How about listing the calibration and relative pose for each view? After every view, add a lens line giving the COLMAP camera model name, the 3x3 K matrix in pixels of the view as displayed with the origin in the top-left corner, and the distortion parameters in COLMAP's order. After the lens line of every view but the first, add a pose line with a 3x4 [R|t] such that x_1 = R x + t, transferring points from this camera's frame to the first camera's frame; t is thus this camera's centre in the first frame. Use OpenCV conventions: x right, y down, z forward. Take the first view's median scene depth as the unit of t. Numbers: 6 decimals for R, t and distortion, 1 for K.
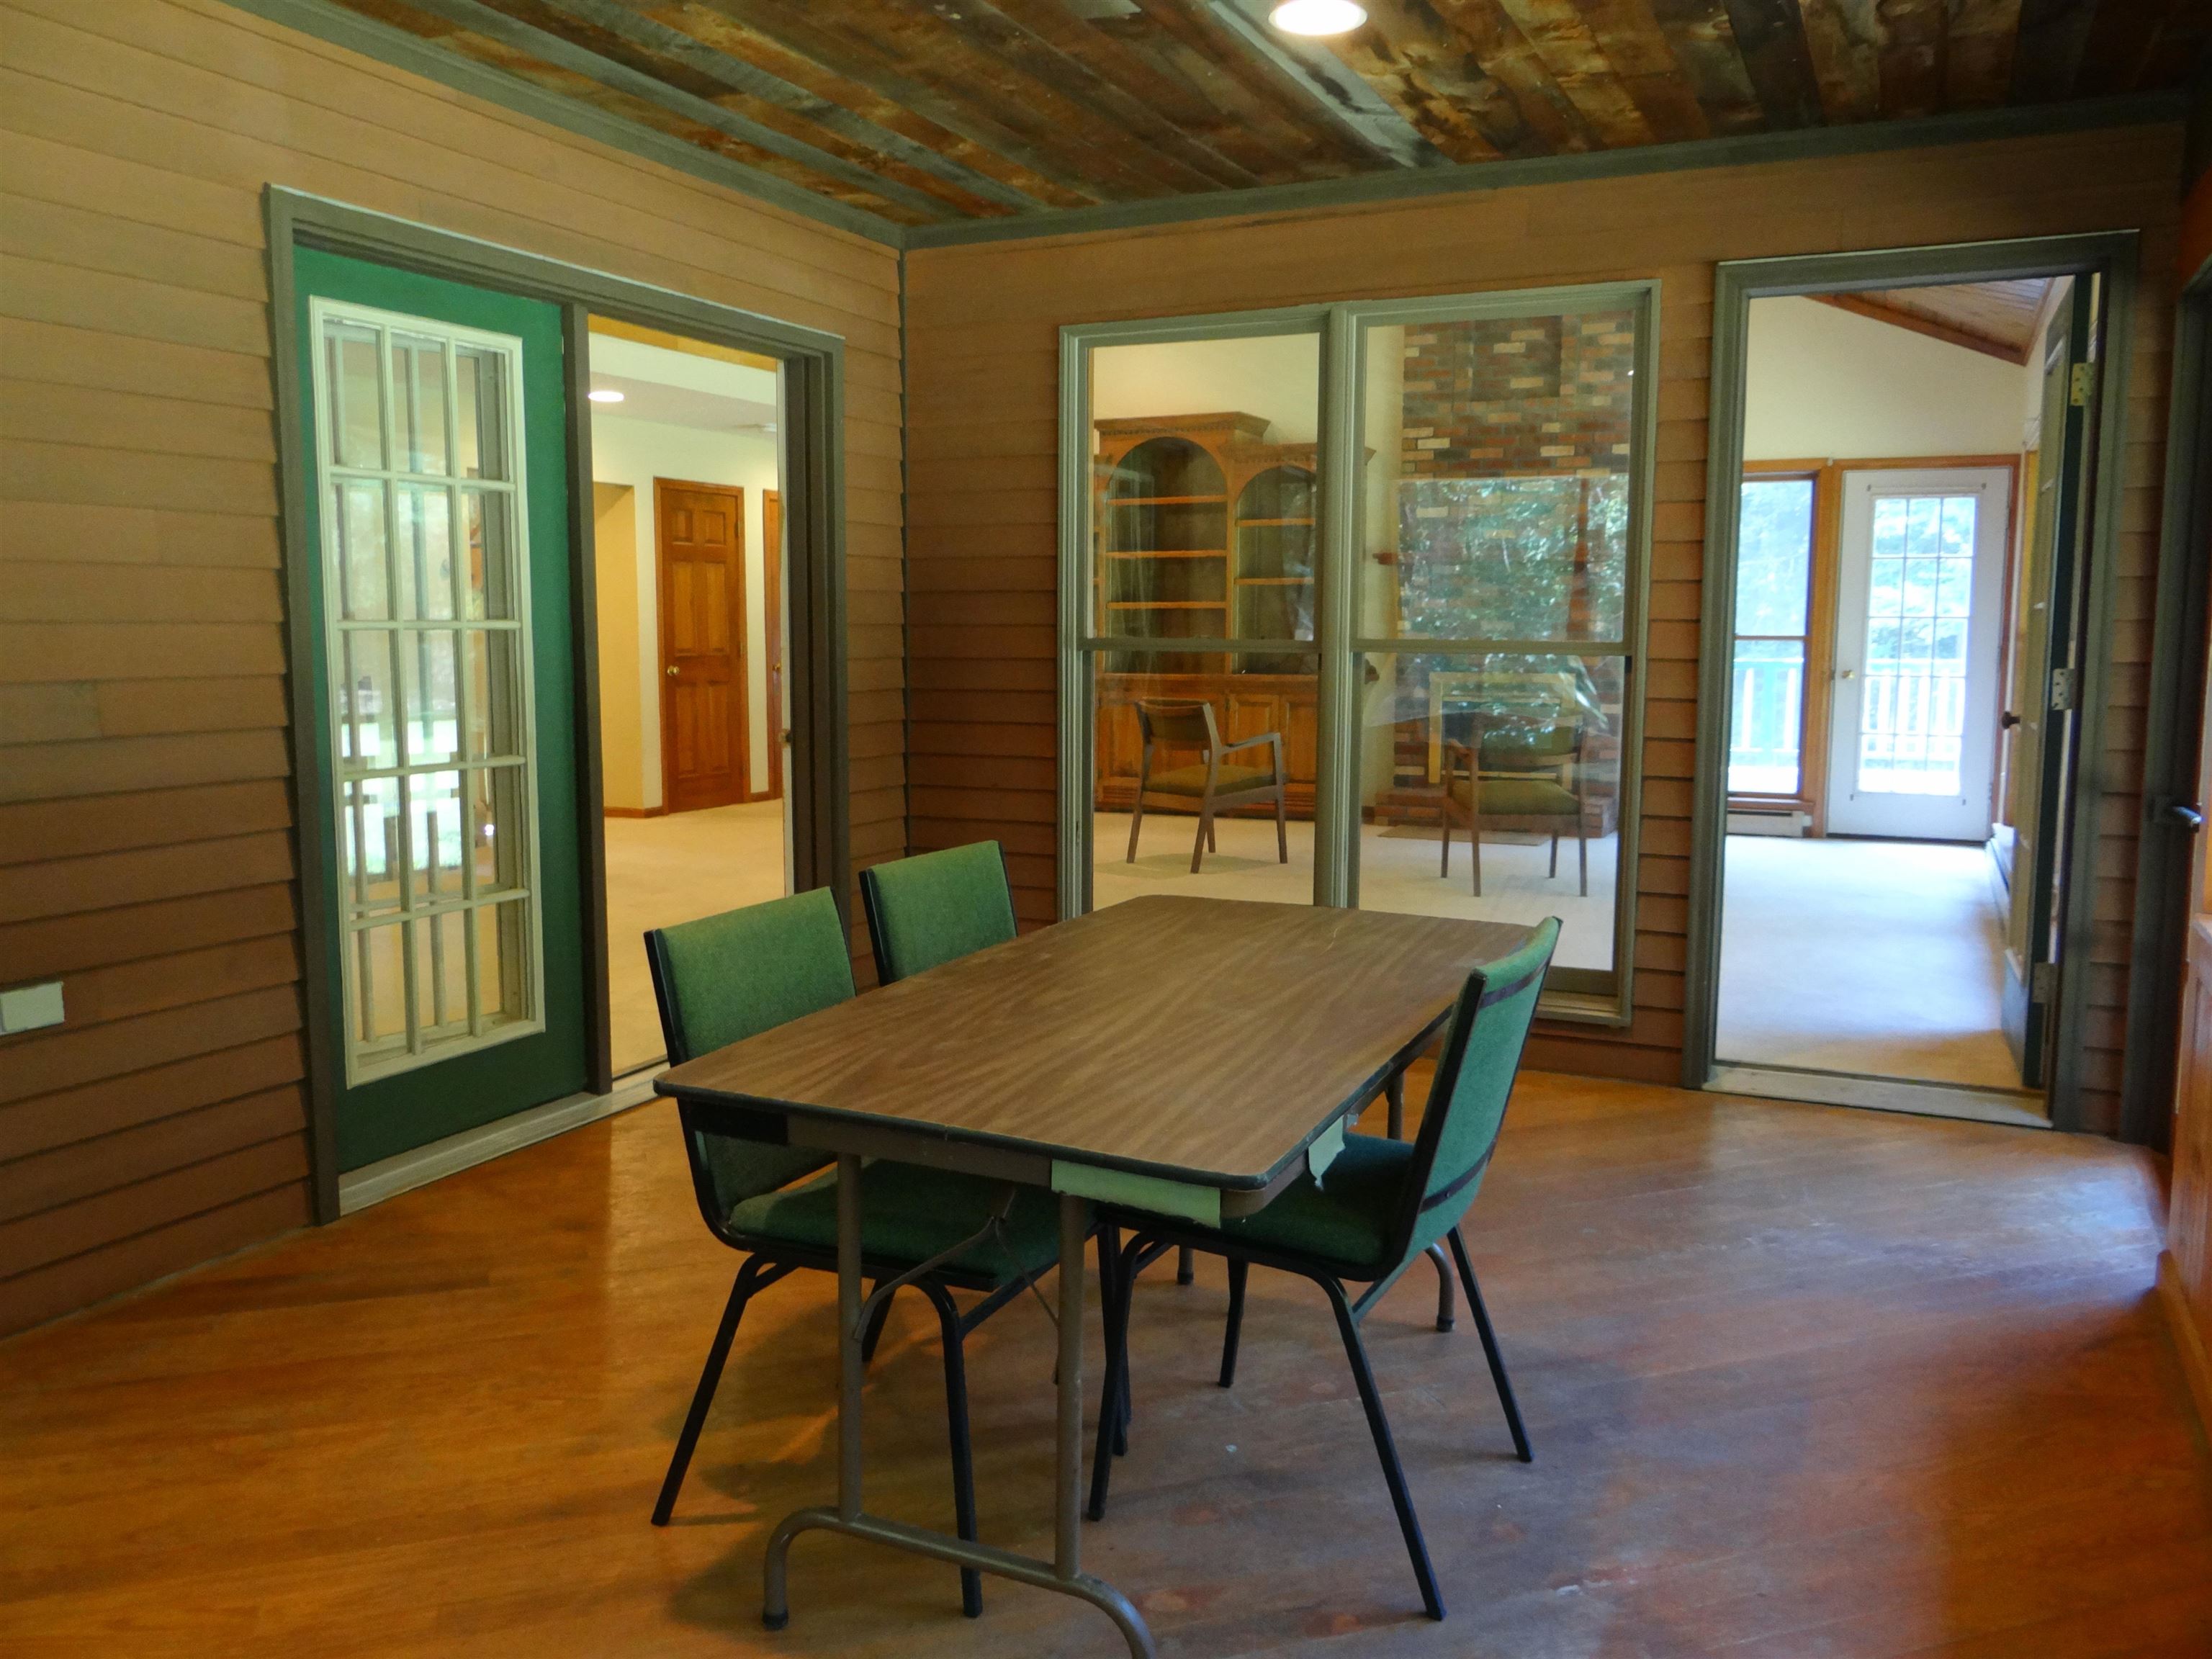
lens RADIAL K [[1749.9, 0, 1092.7], [0, 1749.9, 823.1], [0, 0, 1]] dist [0.007674, 0.001880]
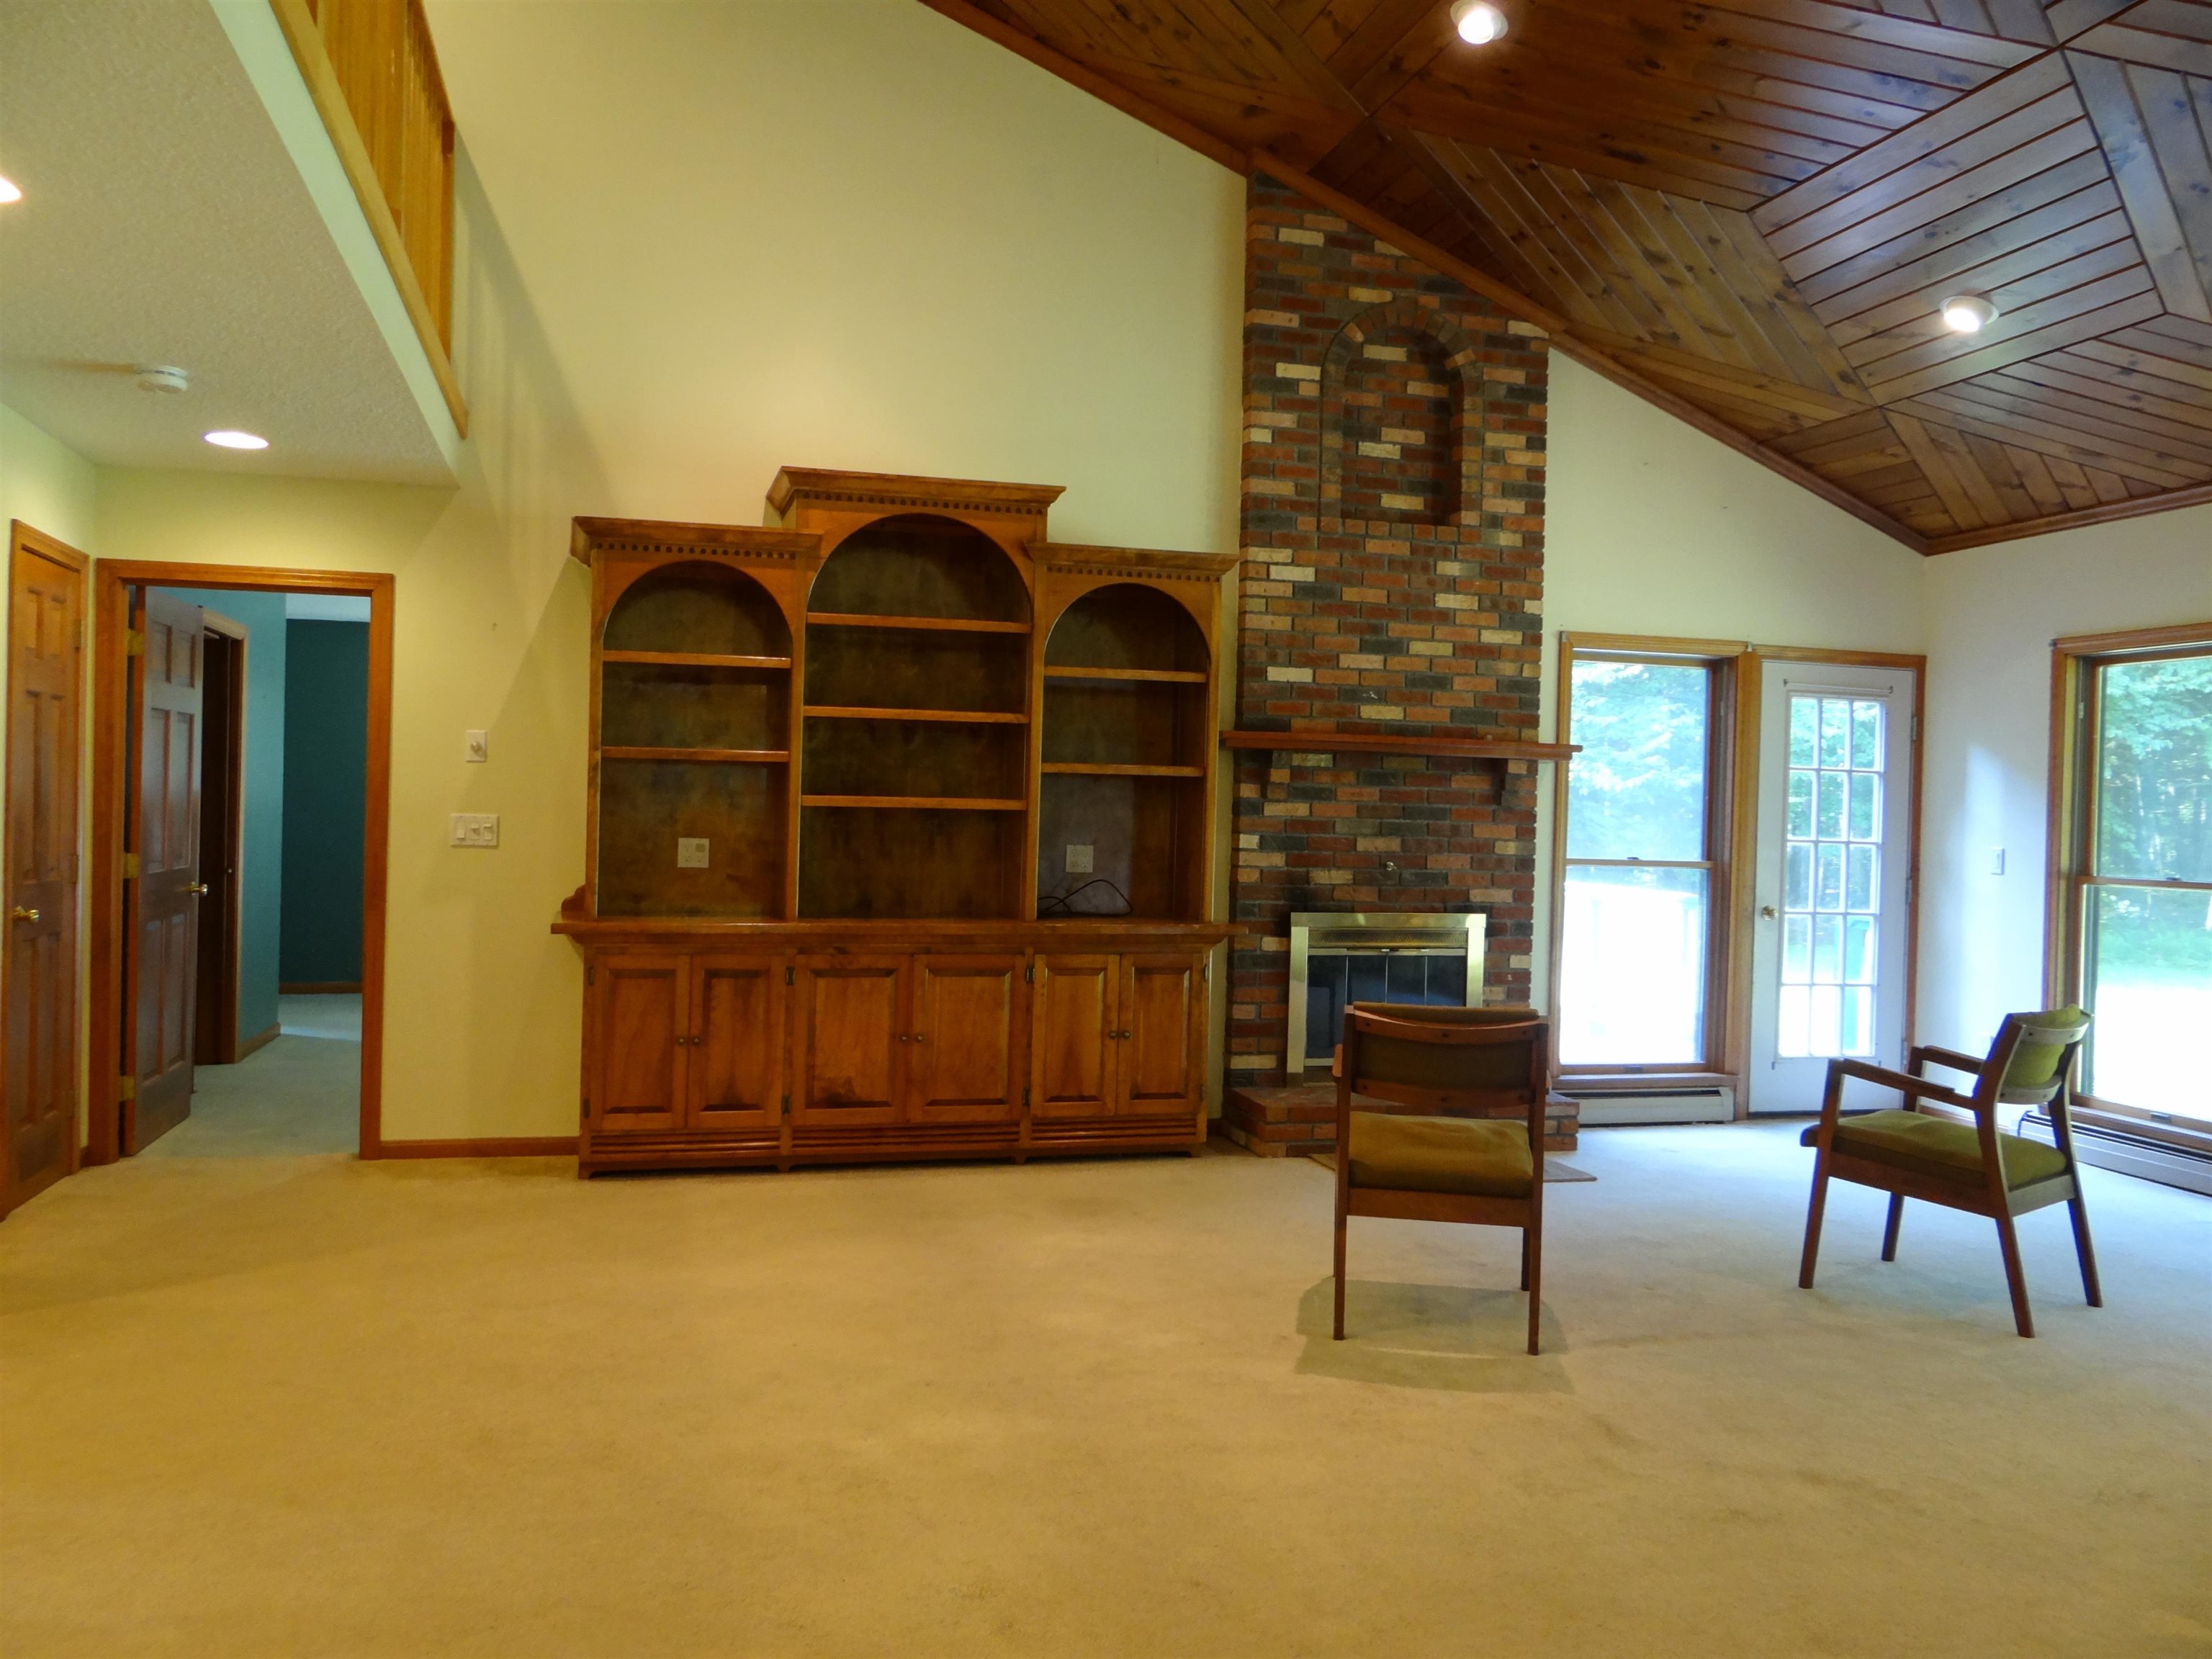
lens RADIAL K [[1749.9, 0, 1092.7], [0, 1749.9, 823.1], [0, 0, 1]] dist [0.007674, 0.001880]
pose [[0.761753, 0.011564, 0.647764, -0.297938], [0.049890, 0.995825, -0.076446, -0.073918], [-0.645943, 0.090550, 0.757996, 0.549807]]
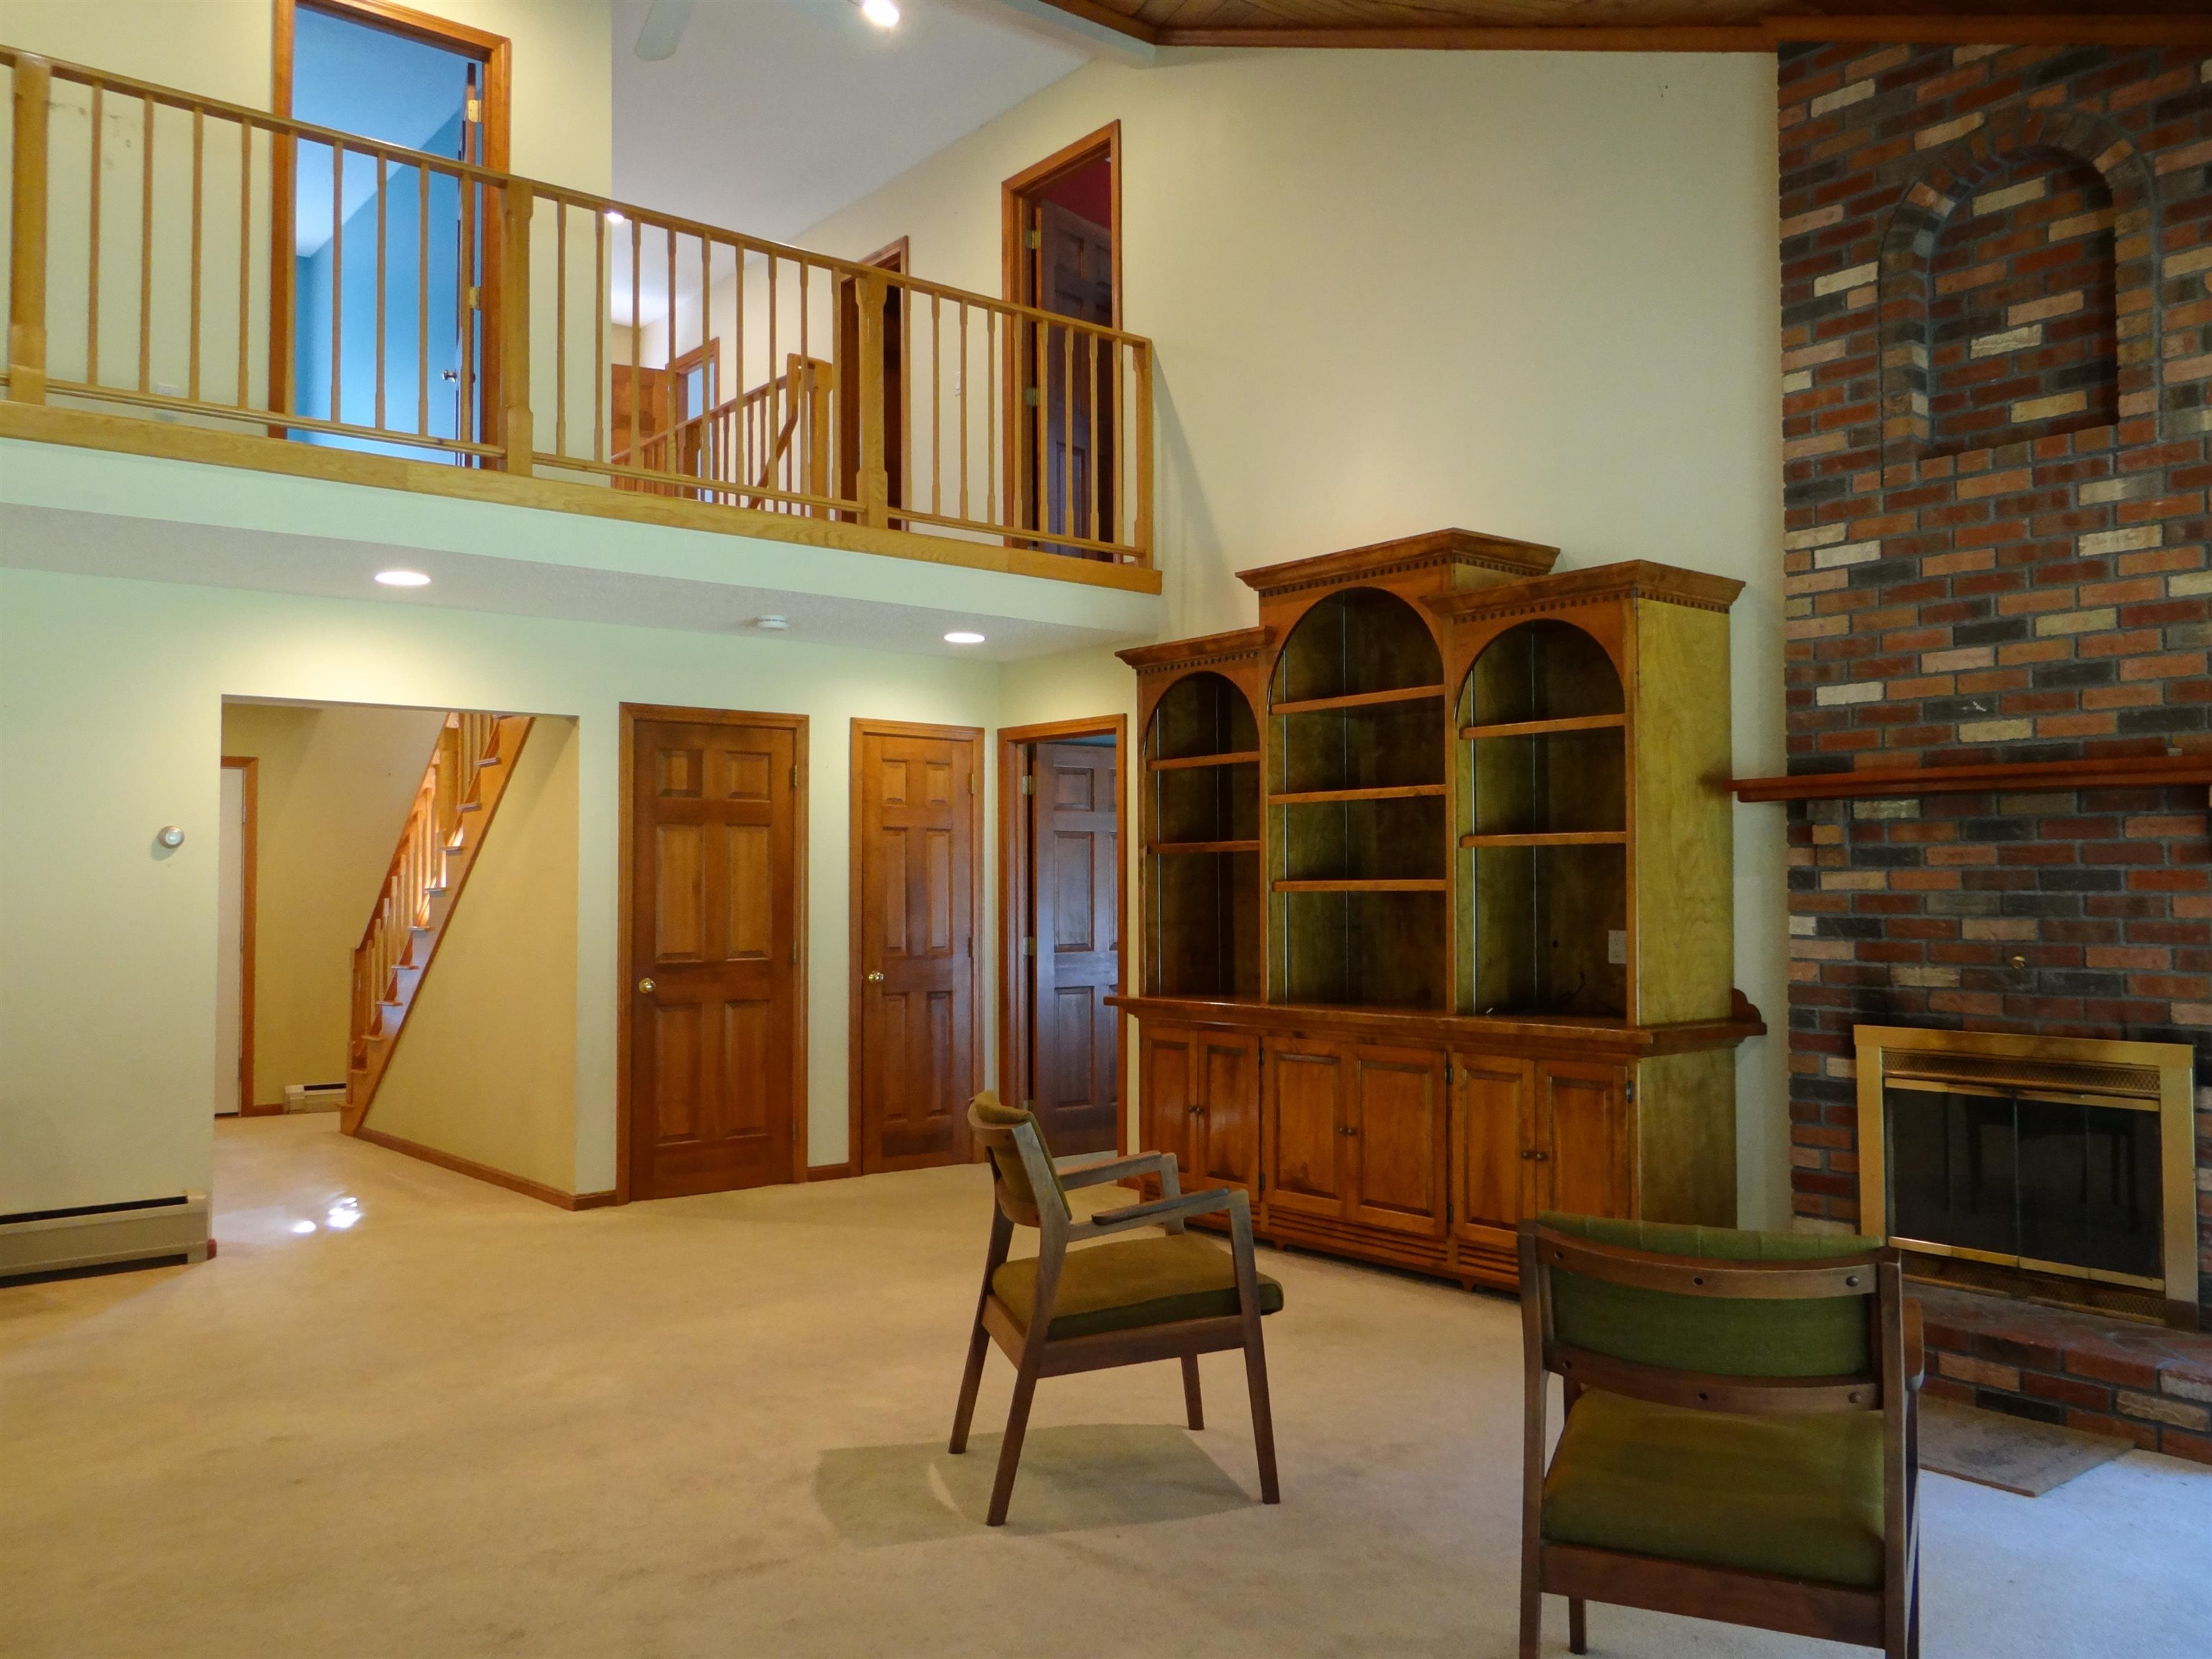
lens RADIAL K [[1749.9, 0, 1092.7], [0, 1749.9, 823.1], [0, 0, 1]] dist [0.007674, 0.001880]
pose [[0.901966, -0.020079, -0.431339, 0.214690], [-0.044494, 0.989279, -0.139093, -0.065829], [0.429508, 0.144649, 0.891403, 0.486641]]
